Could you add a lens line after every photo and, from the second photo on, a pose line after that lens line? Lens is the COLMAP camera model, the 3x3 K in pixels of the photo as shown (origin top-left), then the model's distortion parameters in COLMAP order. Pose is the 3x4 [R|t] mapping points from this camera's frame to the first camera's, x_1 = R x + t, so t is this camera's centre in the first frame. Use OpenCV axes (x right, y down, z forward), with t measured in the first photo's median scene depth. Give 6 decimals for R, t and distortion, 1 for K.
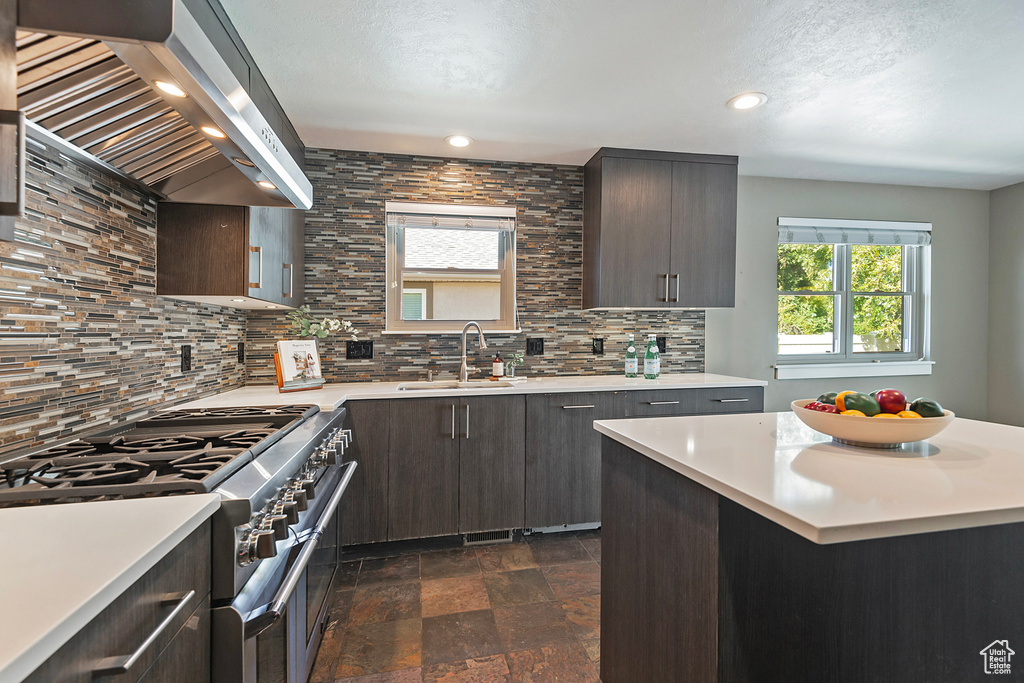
lens RADIAL K [[458.7, 0, 514.1], [0, 458.7, 339.7], [0, 0, 1]] dist [0.001230, -0.000909]
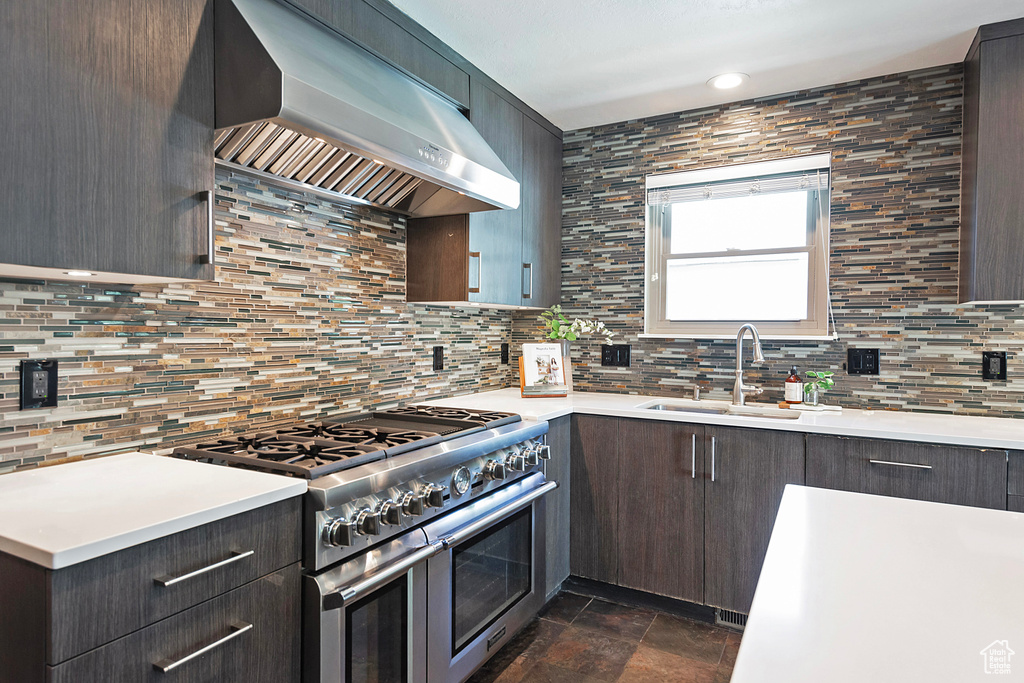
lens RADIAL K [[573.8, 0, 512.0], [0, 573.8, 341.5], [0, 0, 1]] dist [0.000120, -0.002151]
pose [[0.757874, 0.027568, -0.651818, 0.216773], [-0.020450, 0.999620, 0.018501, -0.020214], [0.652080, -0.000692, 0.758150, 0.064615]]
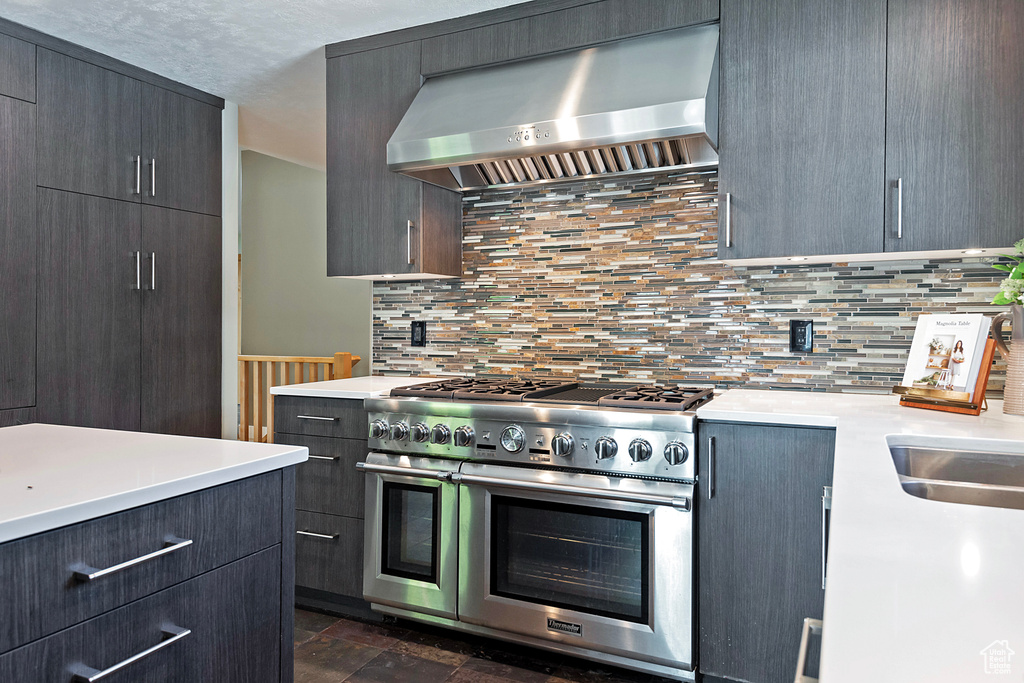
lens RADIAL K [[687.3, 0, 511.7], [0, 687.3, 321.3], [0, 0, 1]] dist [0.027920, 0.000193]
pose [[-0.605386, 0.009408, -0.795876, 0.399822], [0.001887, 0.999944, 0.010385, 0.000658], [0.795930, 0.004785, -0.605370, 0.964468]]
